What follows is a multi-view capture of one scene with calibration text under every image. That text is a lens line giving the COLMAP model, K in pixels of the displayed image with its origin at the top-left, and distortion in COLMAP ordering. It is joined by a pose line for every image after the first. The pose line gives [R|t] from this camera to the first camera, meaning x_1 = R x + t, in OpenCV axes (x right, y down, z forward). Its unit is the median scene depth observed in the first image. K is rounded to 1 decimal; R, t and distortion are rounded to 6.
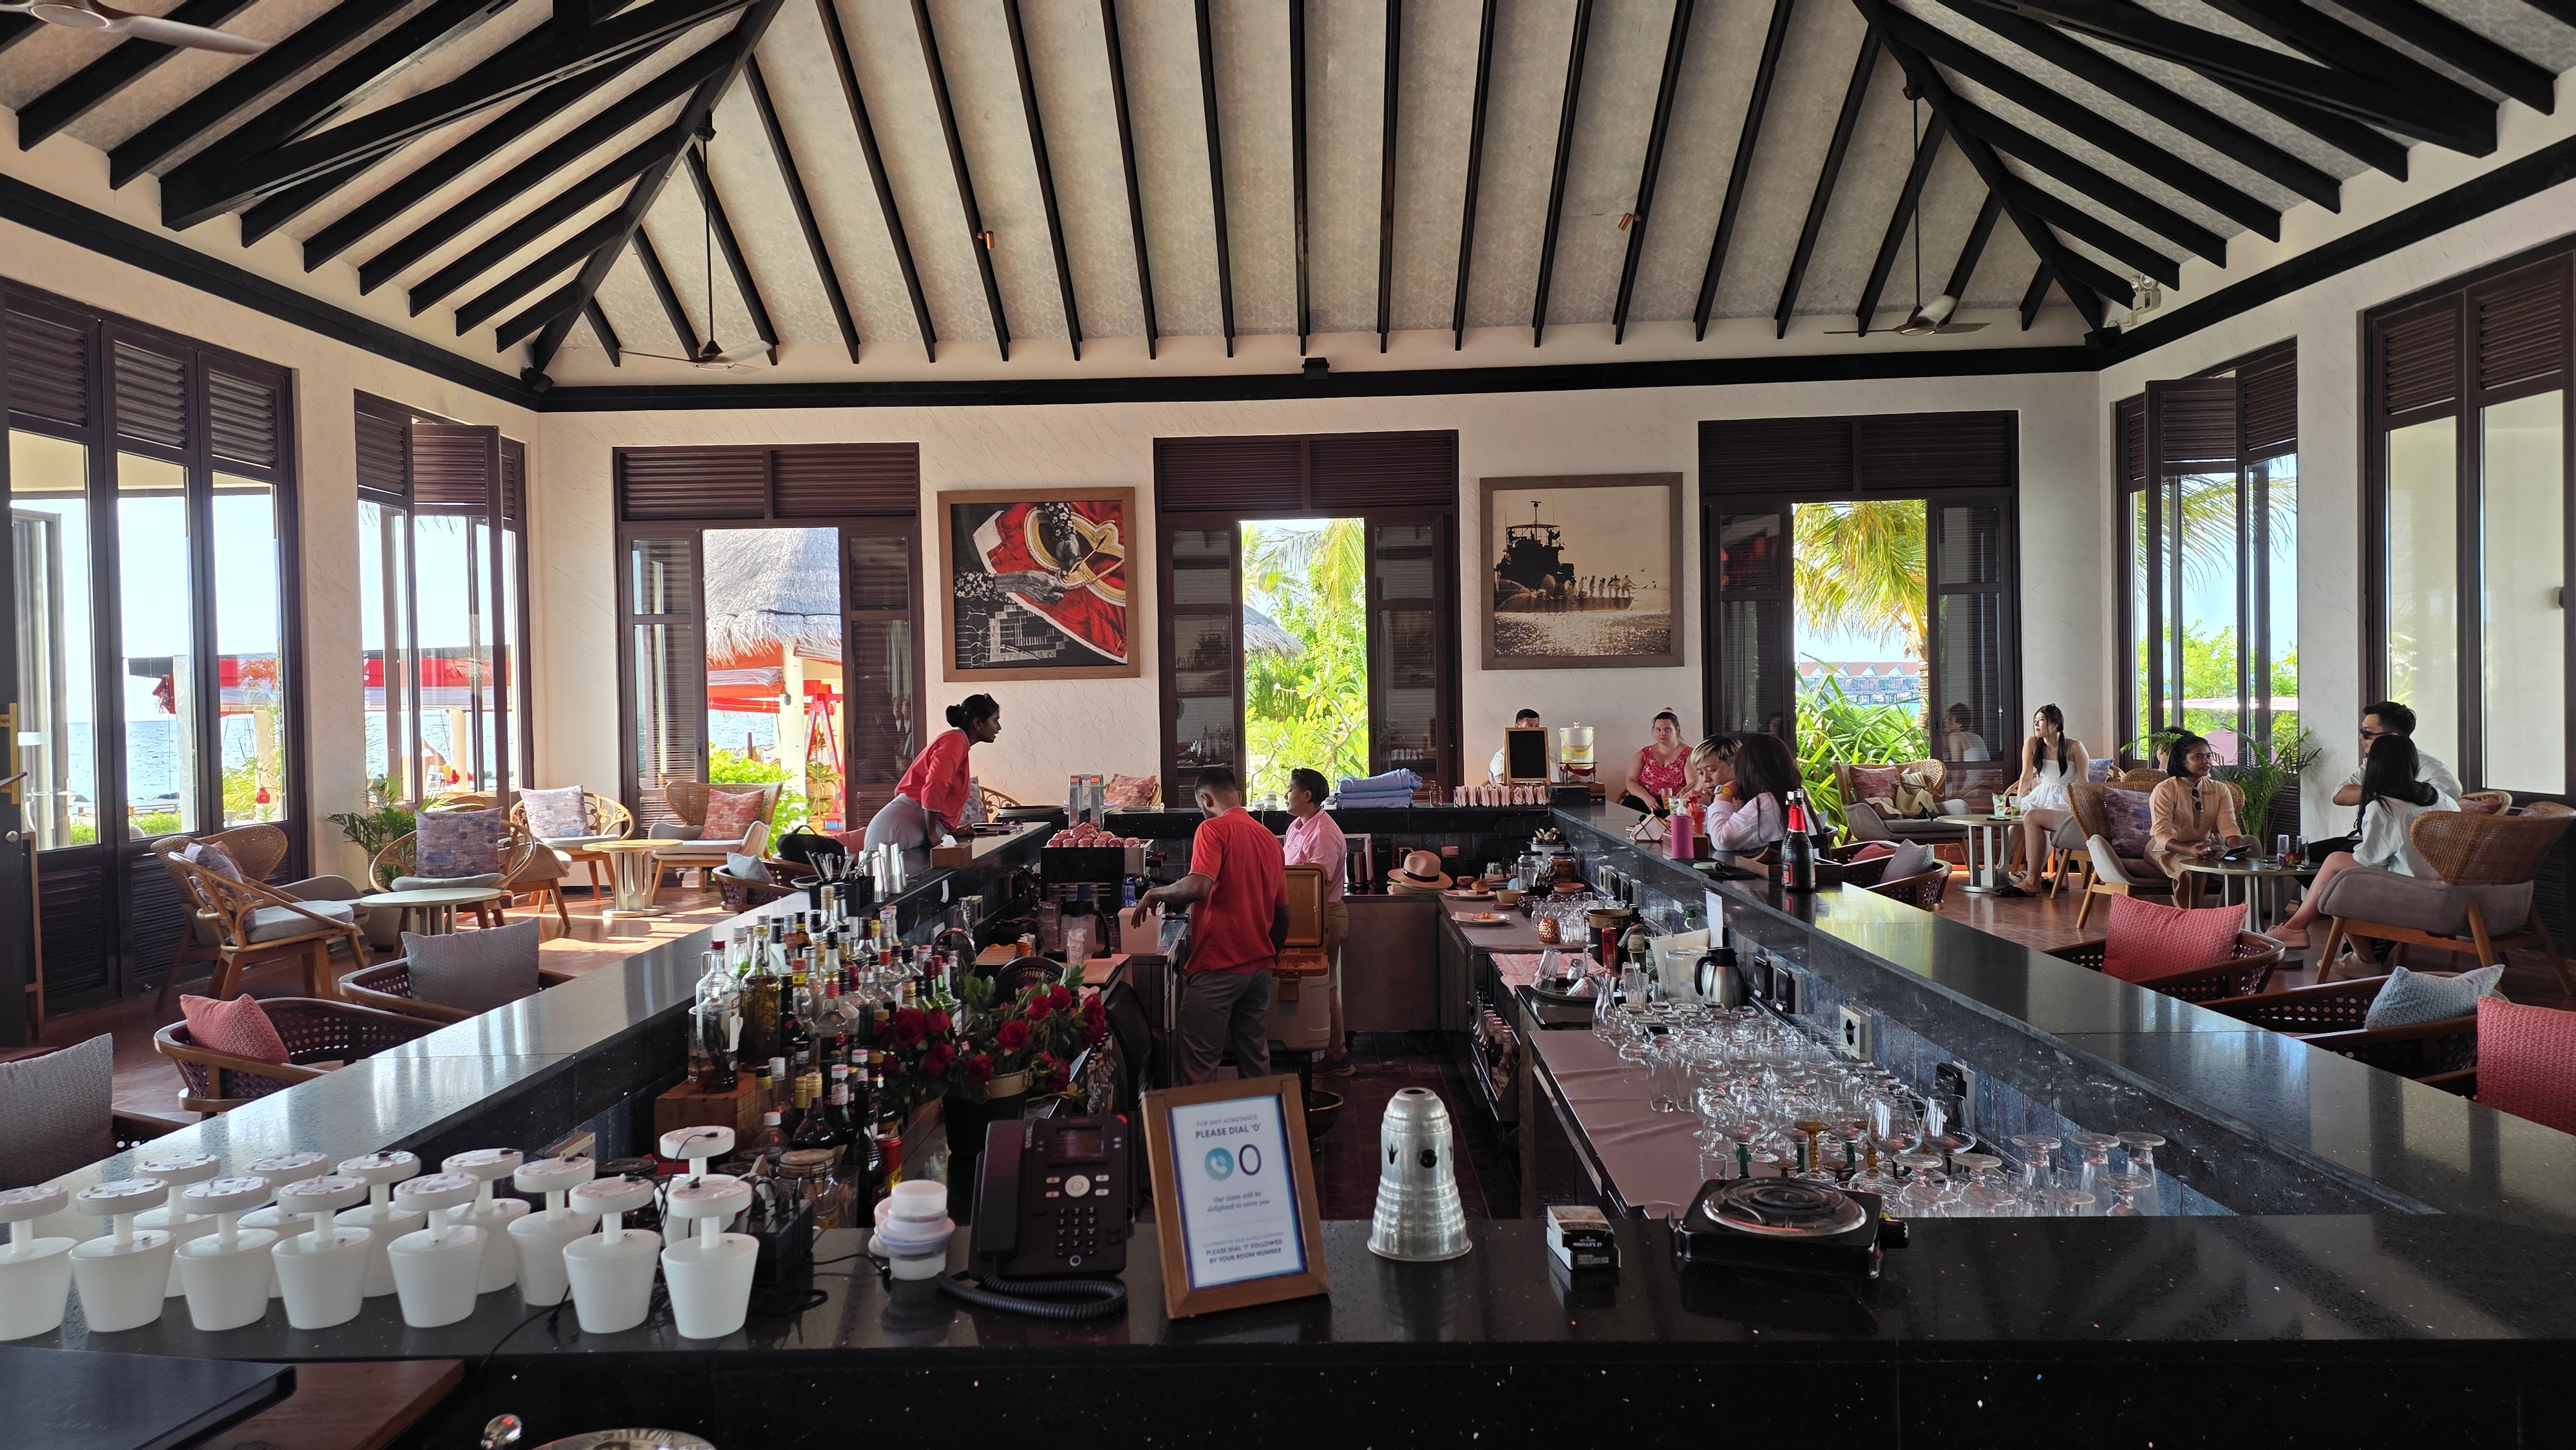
lens RADIAL K [[1677.2, 0, 1288.0], [0, 1677.2, 725.0], [0, 0, 1]] dist [0.117744, -0.127125]
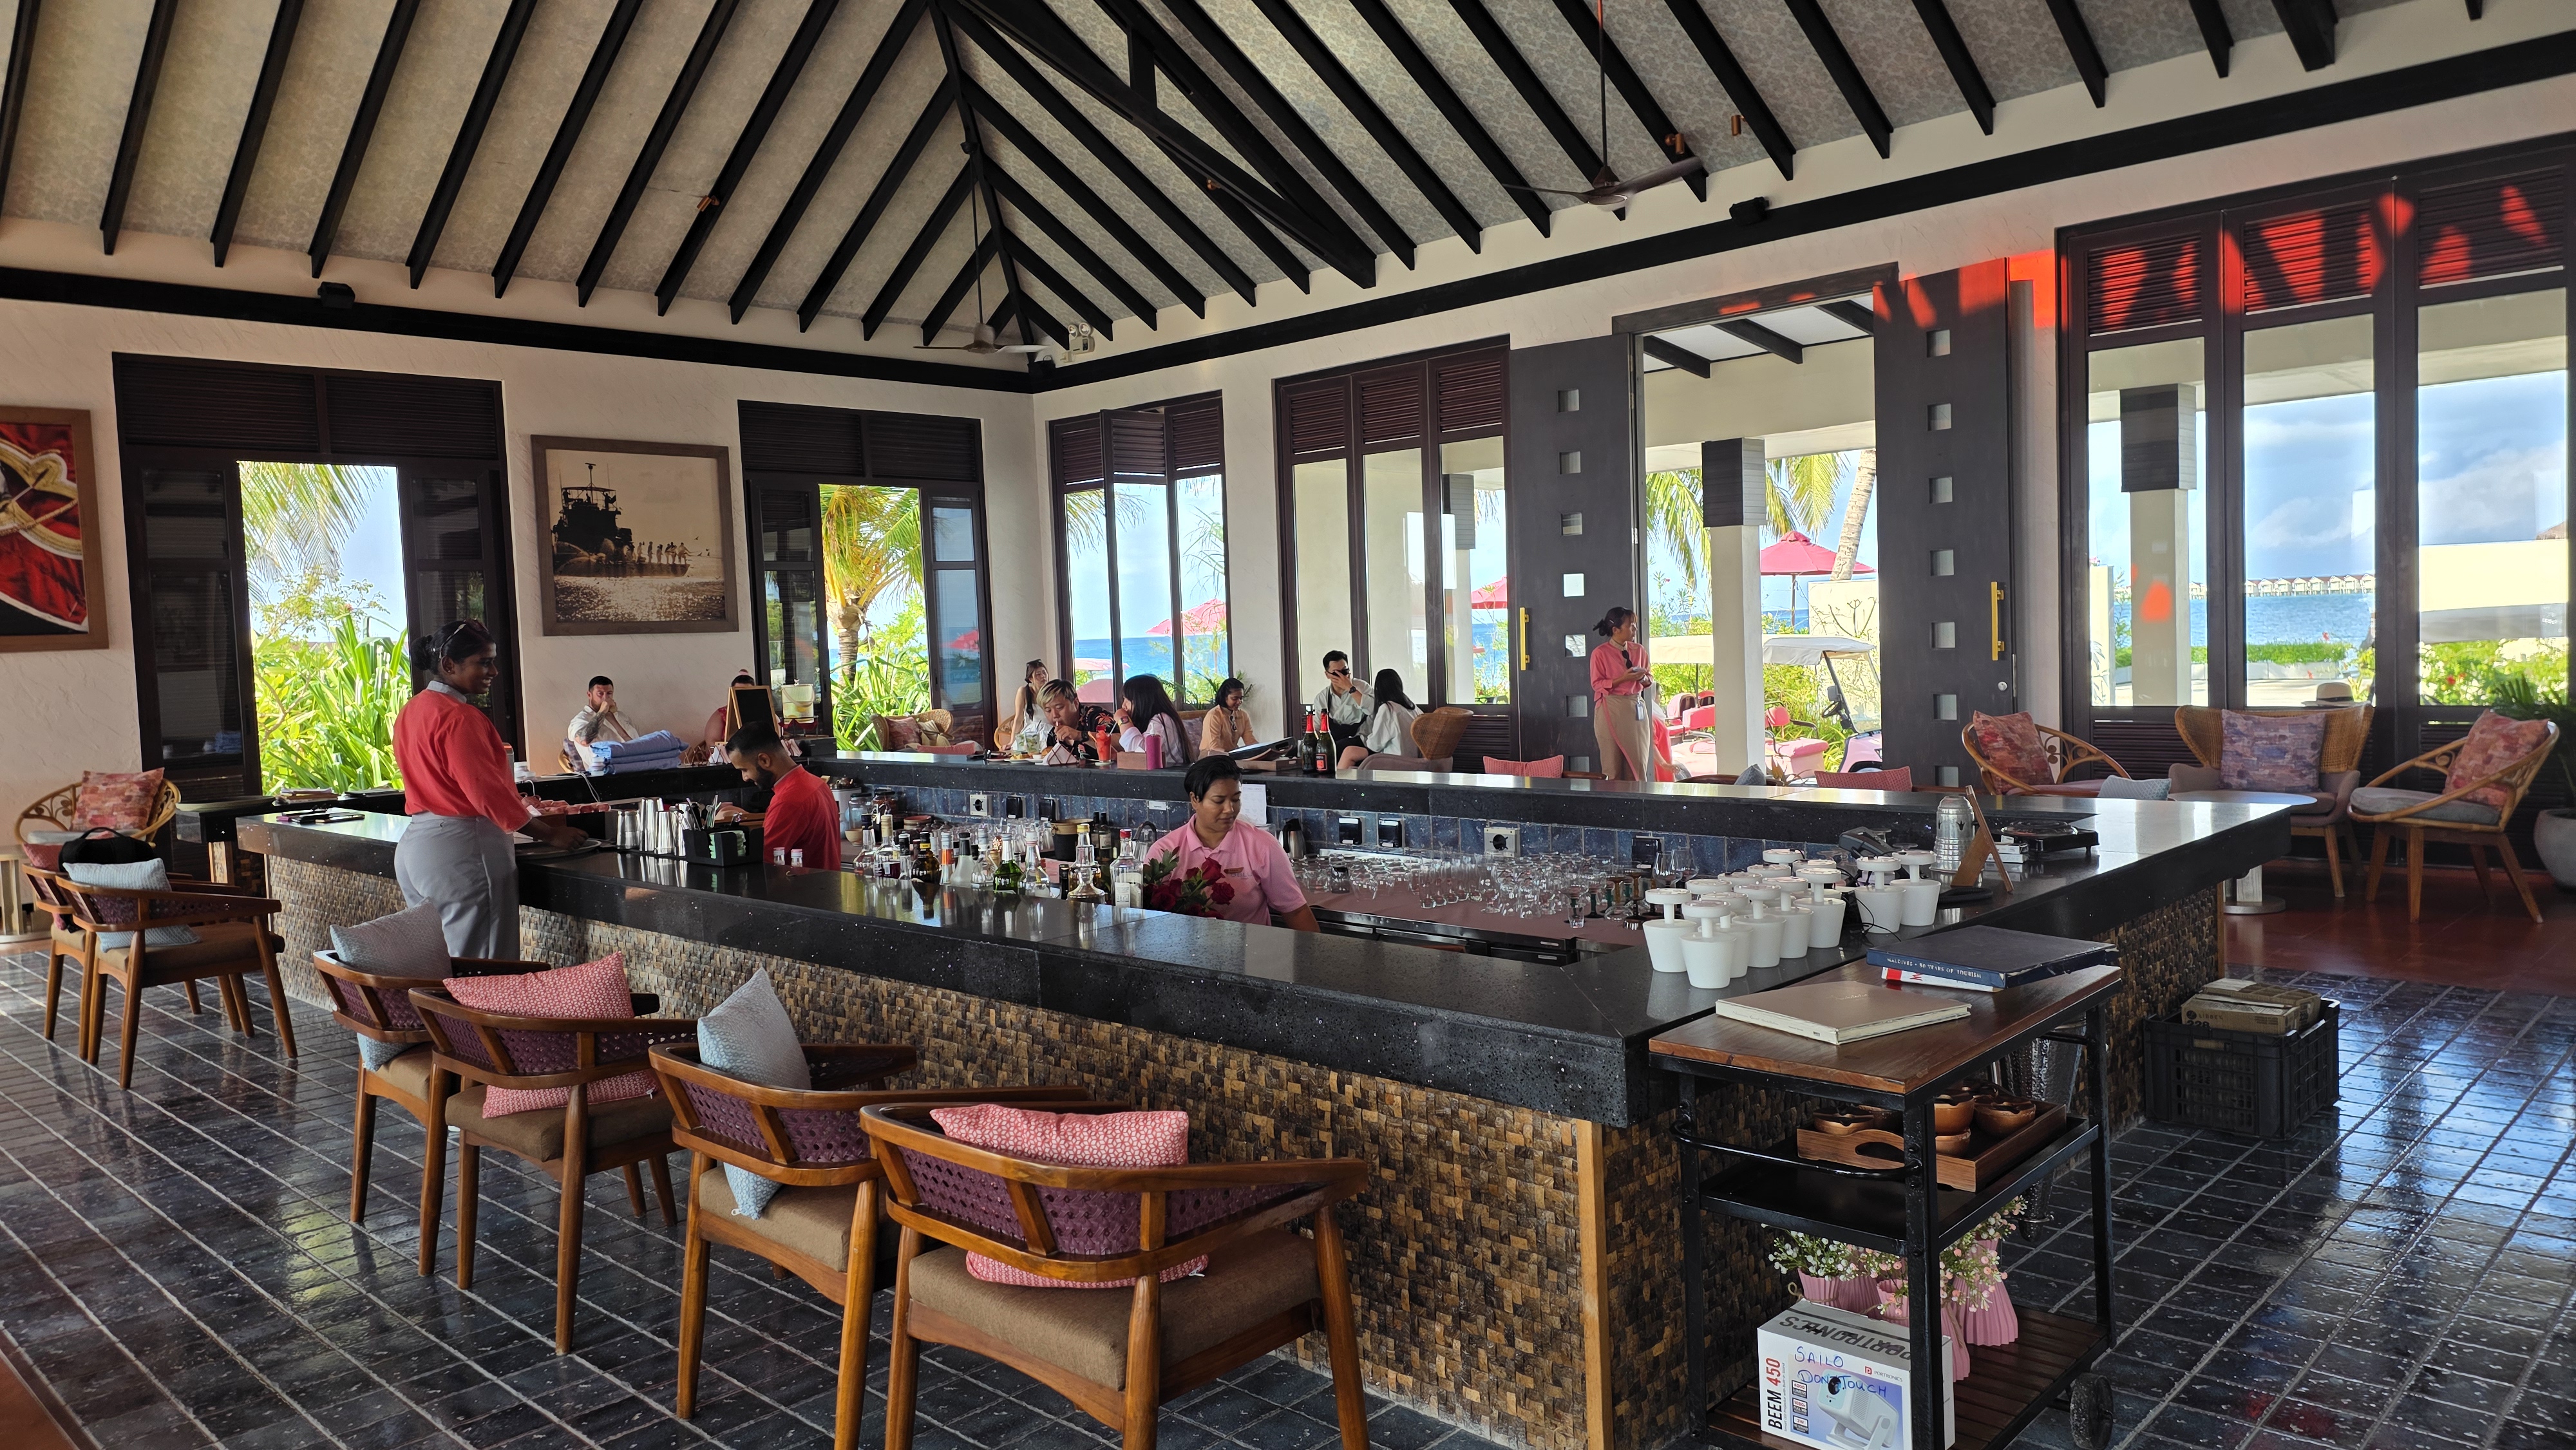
lens RADIAL K [[1689.6, 0, 1288.0], [0, 1689.6, 725.0], [0, 0, 1]] dist [0.061173, -0.054683]
pose [[0.680385, -0.047018, 0.731345, -0.311236], [0.035472, 0.998883, 0.031218, 0.002861], [-0.731996, 0.004701, 0.681293, 0.024510]]
